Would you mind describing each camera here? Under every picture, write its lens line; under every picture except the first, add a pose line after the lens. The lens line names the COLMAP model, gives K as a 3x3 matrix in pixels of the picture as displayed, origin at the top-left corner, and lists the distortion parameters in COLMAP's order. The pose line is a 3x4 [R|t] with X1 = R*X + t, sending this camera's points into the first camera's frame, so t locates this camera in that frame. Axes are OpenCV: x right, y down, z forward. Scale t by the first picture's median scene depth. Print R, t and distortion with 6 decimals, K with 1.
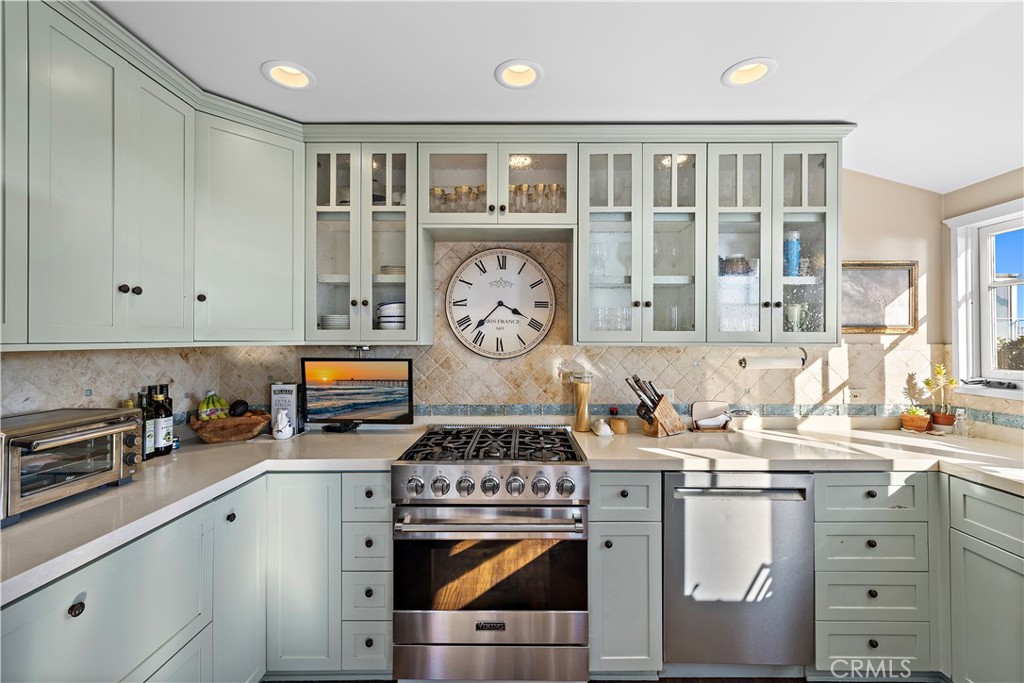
lens RADIAL K [[441.5, 0, 516.8], [0, 441.5, 338.4], [0, 0, 1]] dist [-0.002622, -0.000025]
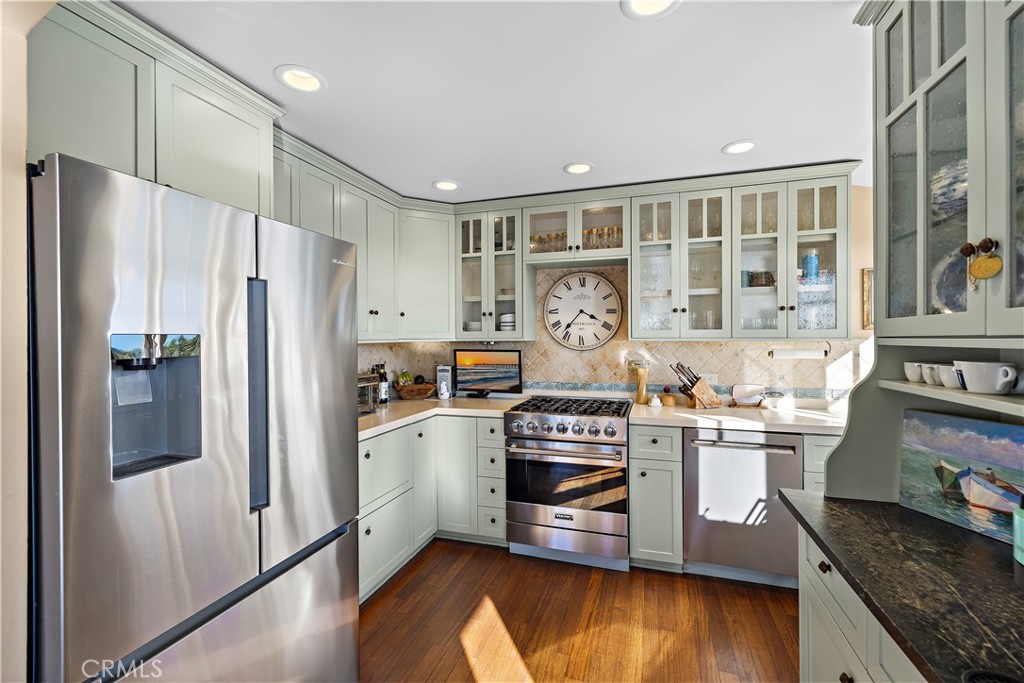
lens RADIAL K [[441.5, 0, 511.2], [0, 441.5, 340.6], [0, 0, 1]] dist [-0.002622, -0.000025]
pose [[0.949103, -0.003640, -0.314944, 0.218531], [0.007724, 0.999901, 0.011722, -0.003947], [0.314871, -0.013558, 0.949038, -0.466109]]
